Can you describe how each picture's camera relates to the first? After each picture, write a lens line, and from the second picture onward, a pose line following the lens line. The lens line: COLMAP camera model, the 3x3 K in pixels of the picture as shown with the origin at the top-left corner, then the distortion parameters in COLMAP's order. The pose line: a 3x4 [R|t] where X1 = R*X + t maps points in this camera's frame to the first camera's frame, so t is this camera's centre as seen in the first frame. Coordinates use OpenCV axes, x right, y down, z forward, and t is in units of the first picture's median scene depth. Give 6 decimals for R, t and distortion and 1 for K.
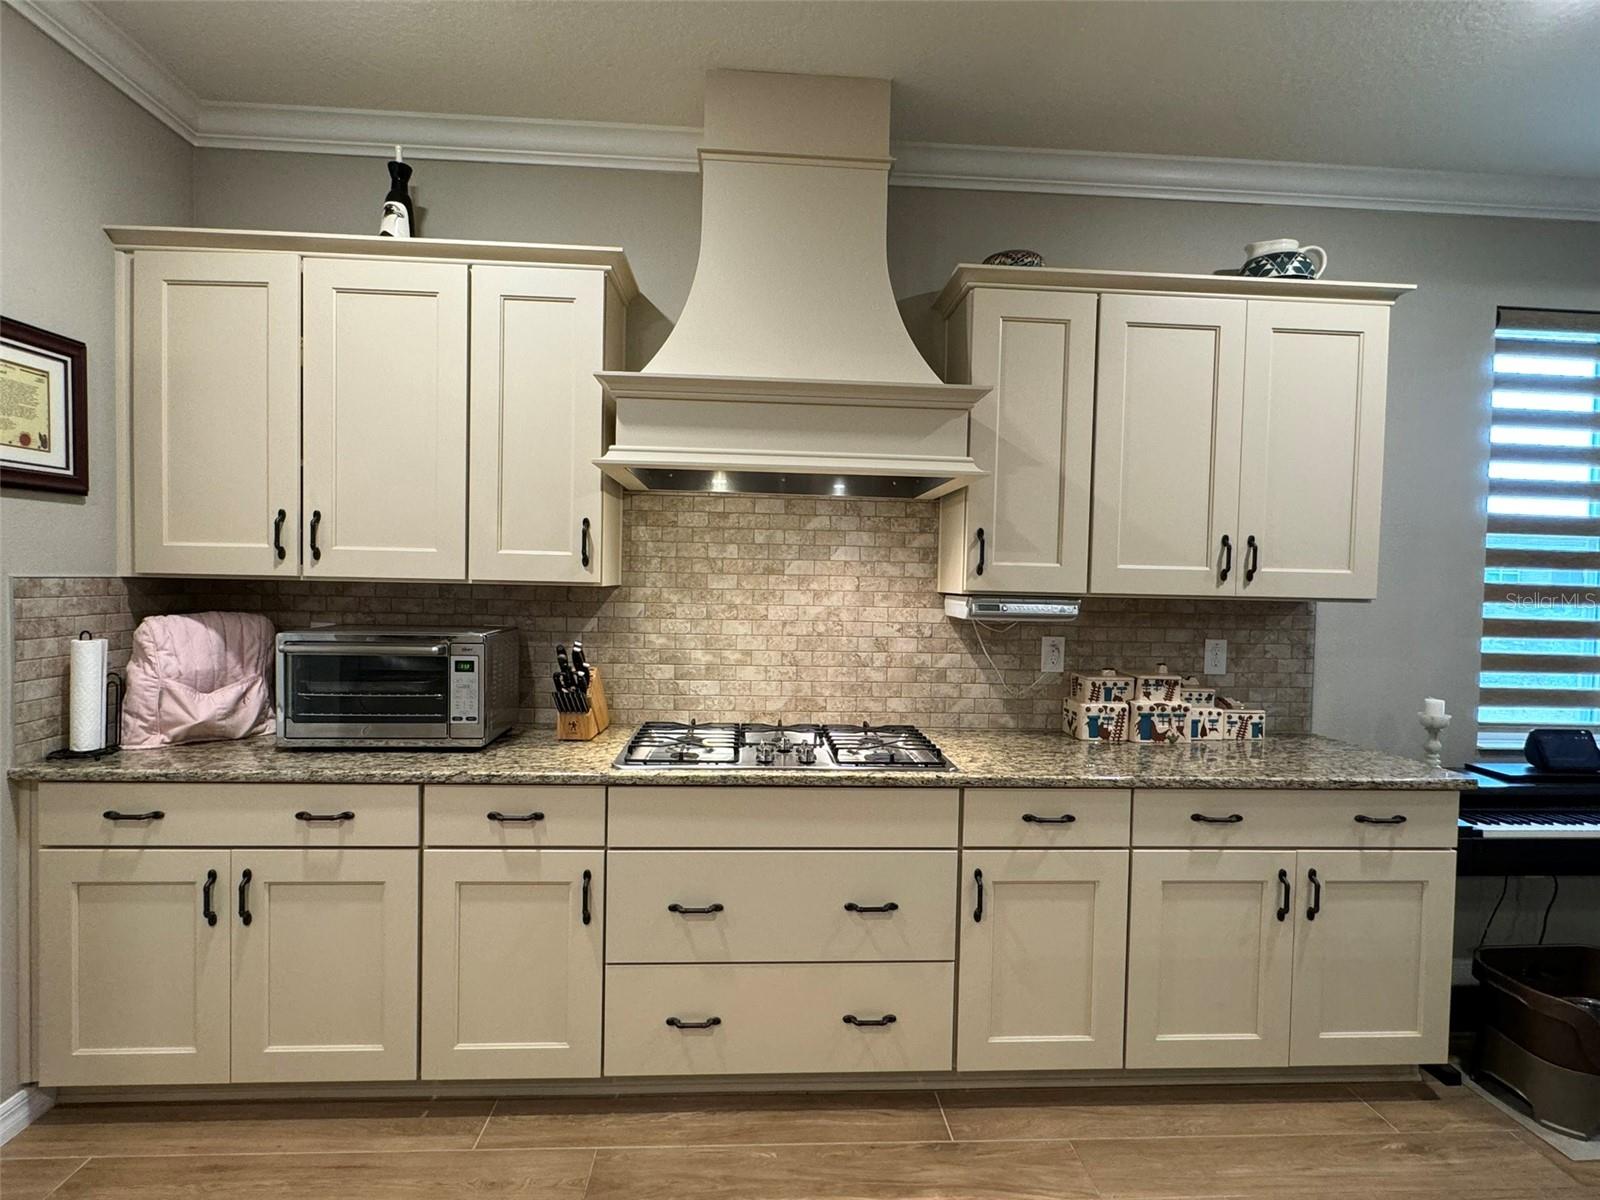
lens RADIAL K [[797.9, 0, 797.5], [0, 797.9, 601.0], [0, 0, 1]] dist [-0.001538, 0.000756]
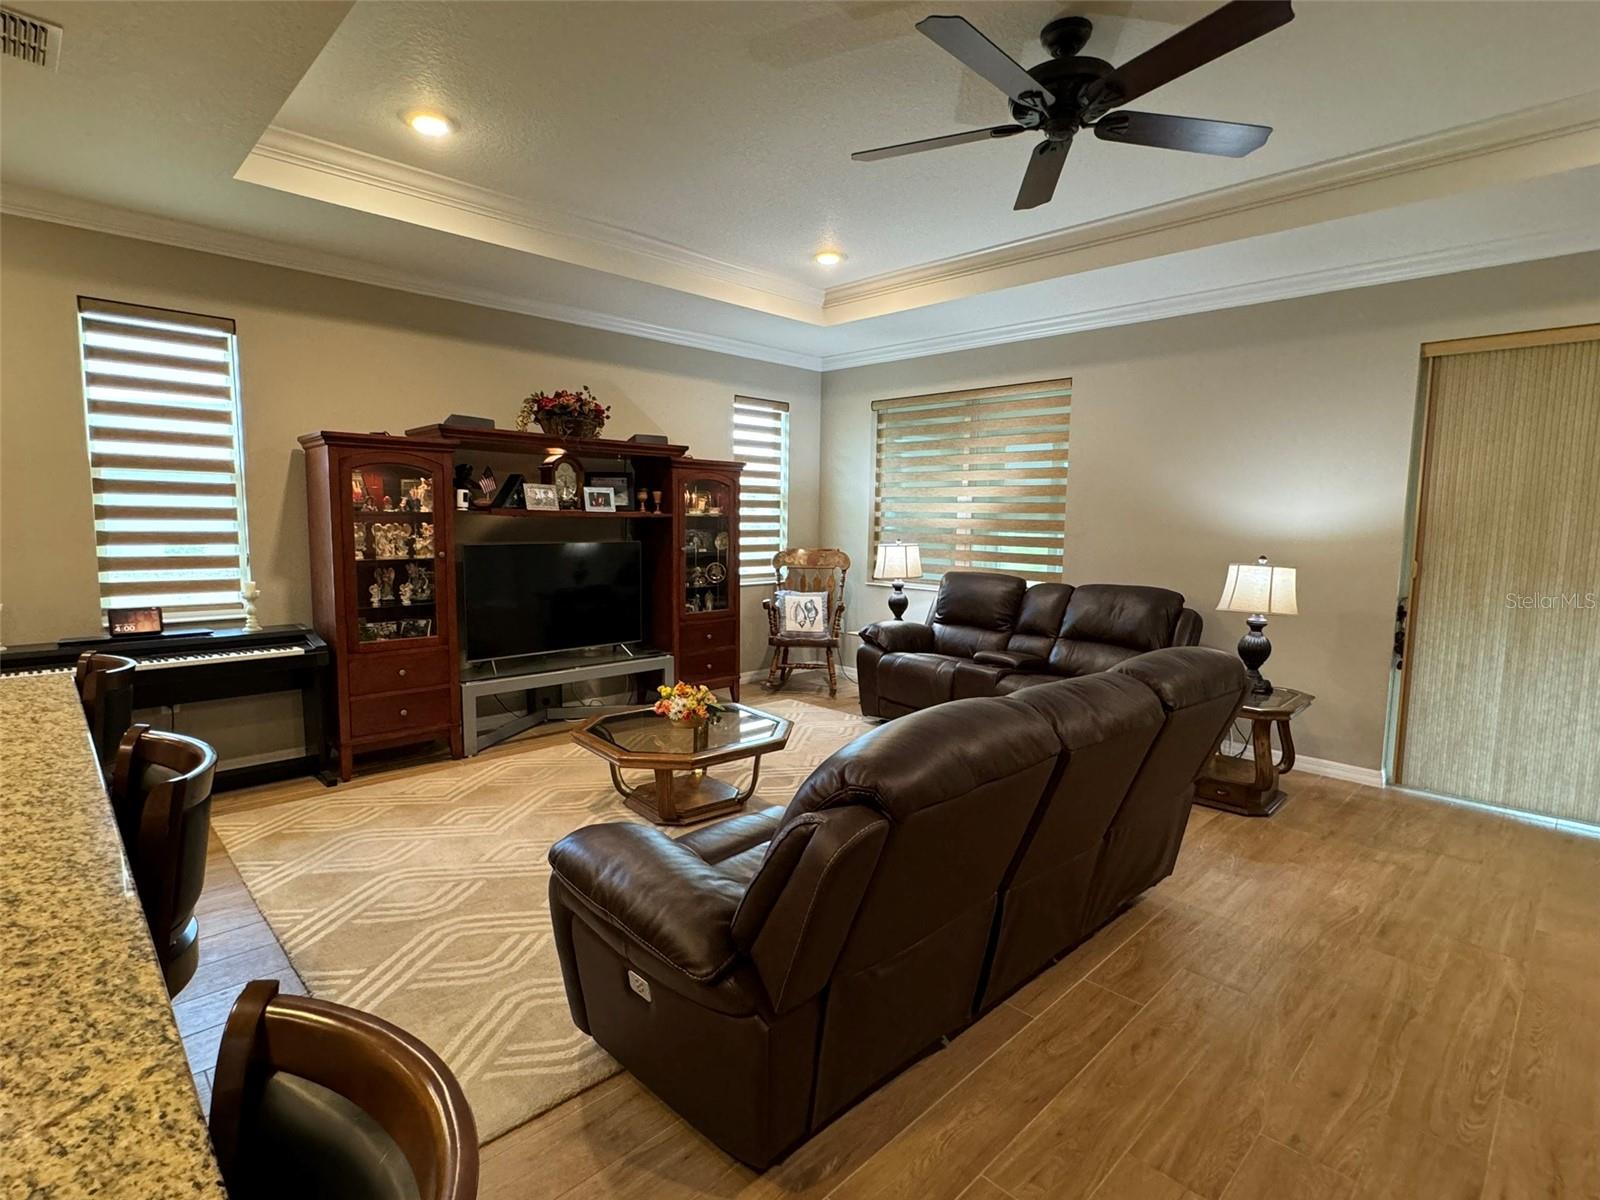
lens RADIAL K [[797.9, 0, 797.5], [0, 797.9, 601.0], [0, 0, 1]] dist [-0.001538, 0.000756]
pose [[0.757871, -0.081070, 0.647348, 0.973615], [0.019280, 0.994599, 0.101985, 0.027304], [-0.652119, -0.064811, 0.755341, -0.893247]]
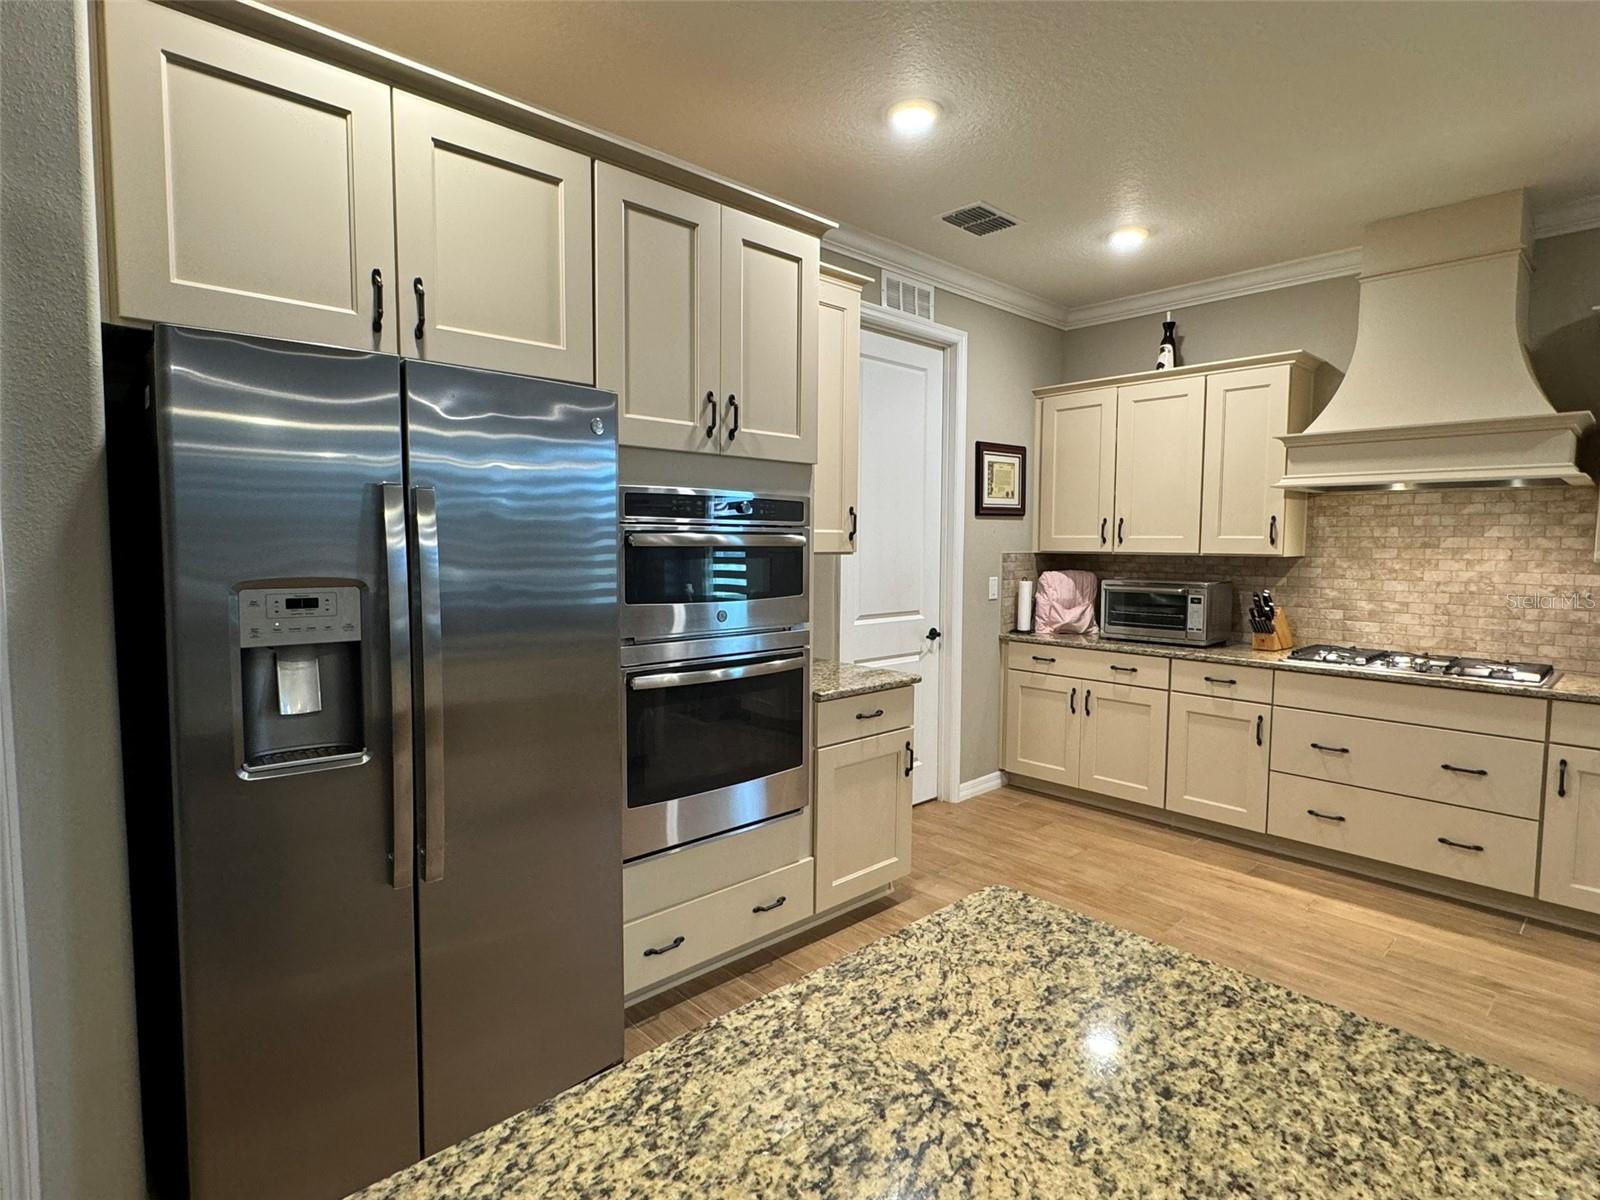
lens RADIAL K [[819.2, 0, 794.9], [0, 819.2, 596.6], [0, 0, 1]] dist [-0.001883, 0.000357]
pose [[0.634360, 0.035491, -0.772223, 0.382568], [-0.013075, 0.999295, 0.035187, 0.015531], [0.772927, -0.012225, 0.634377, -0.768583]]
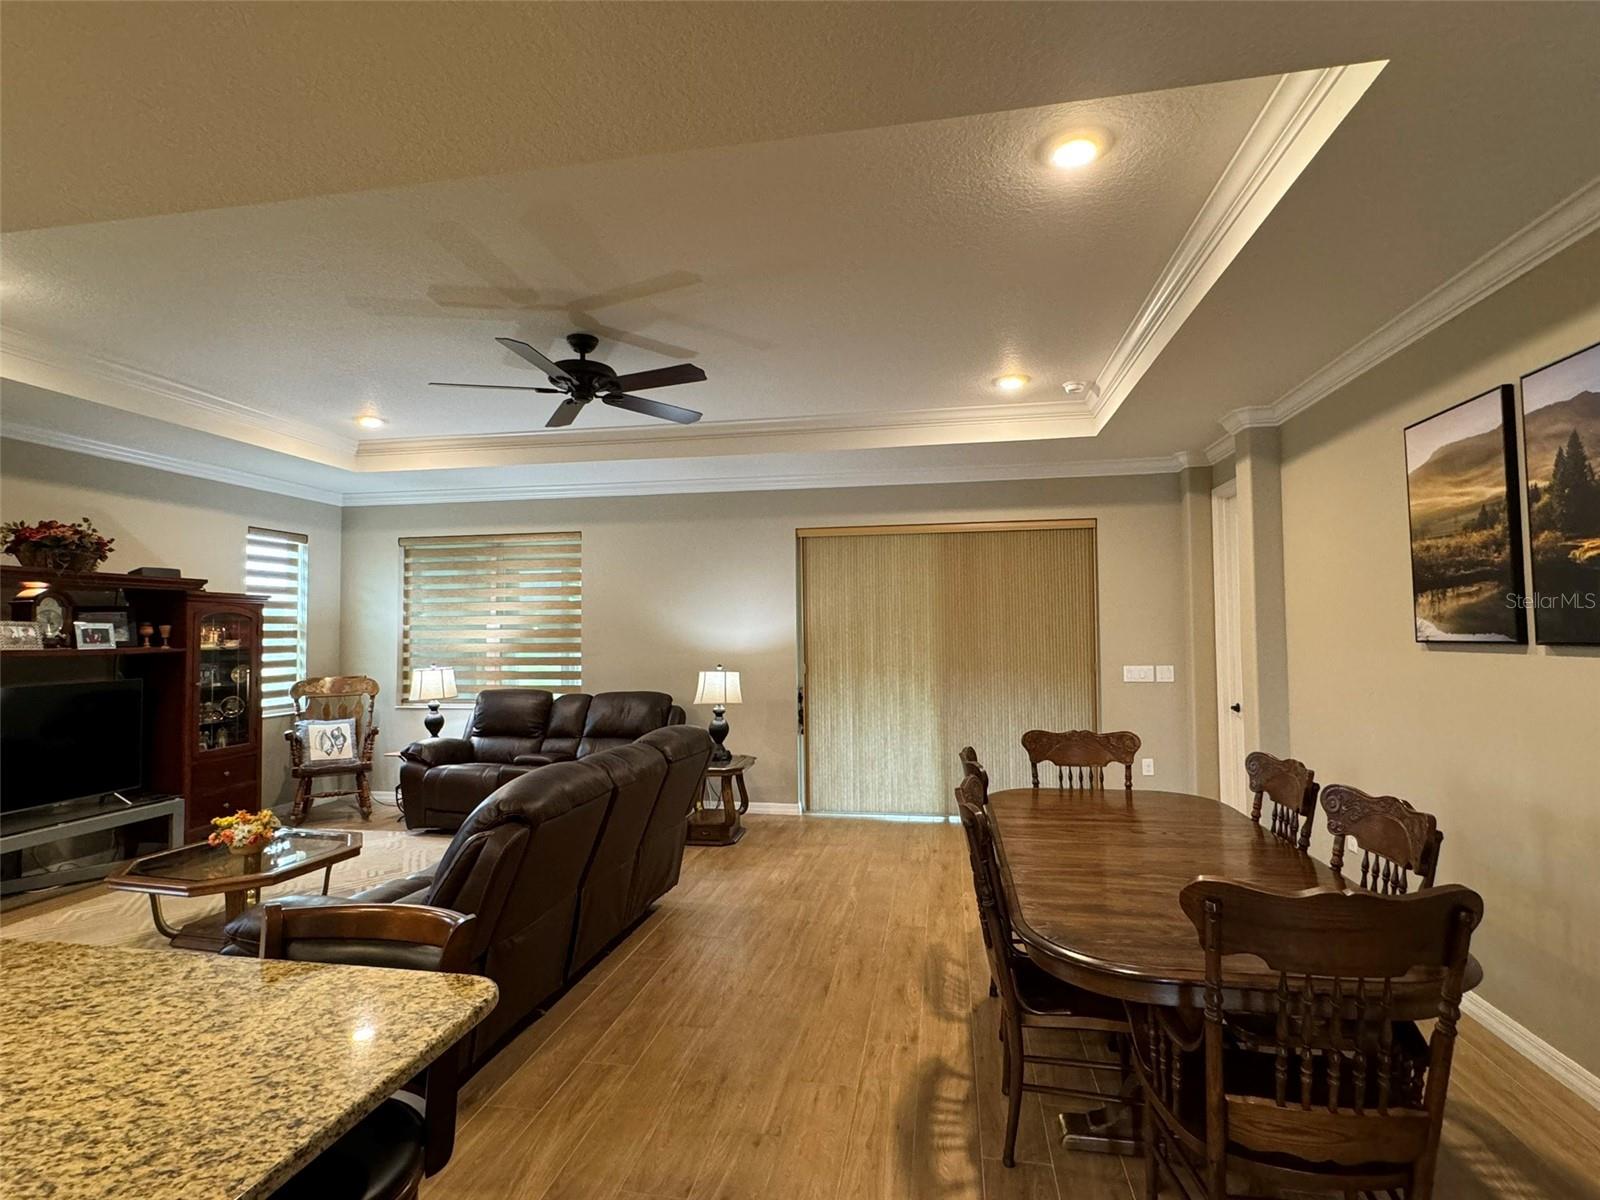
lens RADIAL K [[797.9, 0, 797.5], [0, 797.9, 601.0], [0, 0, 1]] dist [-0.001538, 0.000756]
pose [[0.243957, 0.014118, 0.969683, 0.495421], [0.040002, 0.998897, -0.024607, -0.002112], [-0.968961, 0.044792, 0.243123, -1.092370]]
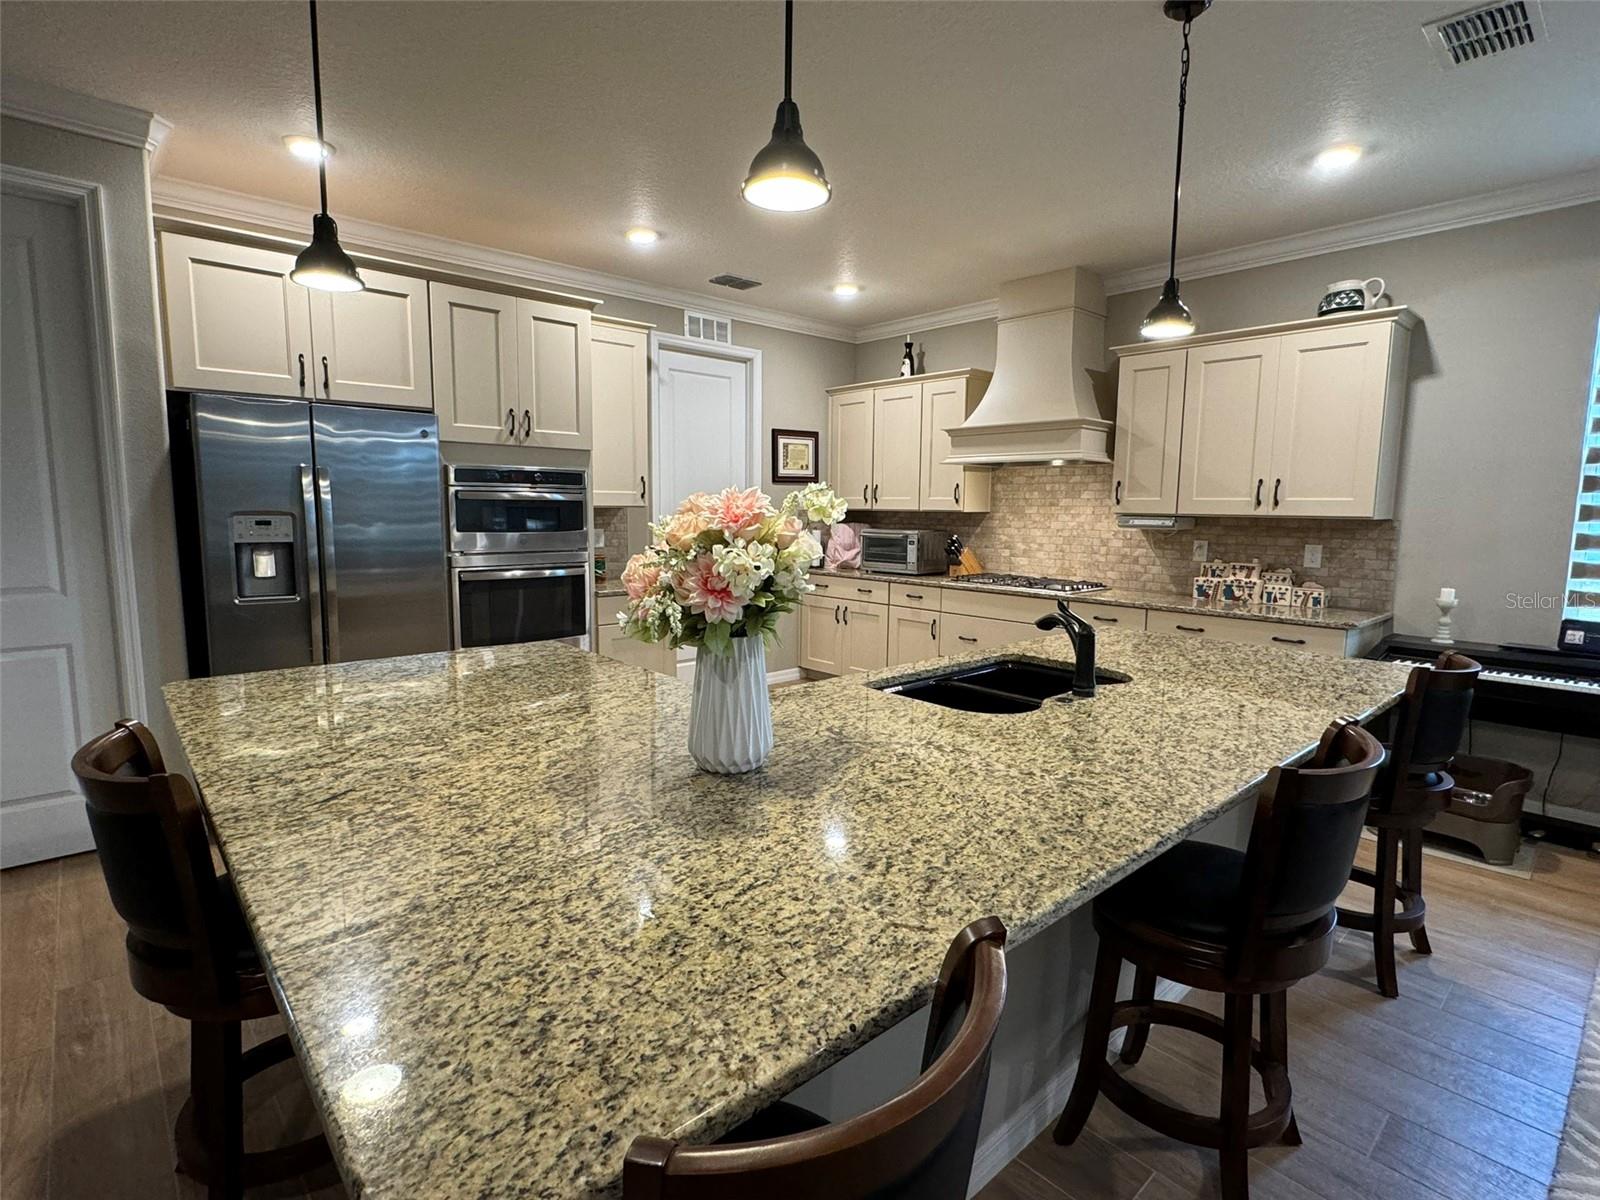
lens RADIAL K [[797.9, 0, 797.5], [0, 797.9, 601.0], [0, 0, 1]] dist [-0.001538, 0.000756]
pose [[0.622250, 0.078843, -0.778838, 1.198174], [-0.018567, 0.996122, 0.086005, 0.045987], [0.782598, -0.039056, 0.621301, -0.792445]]
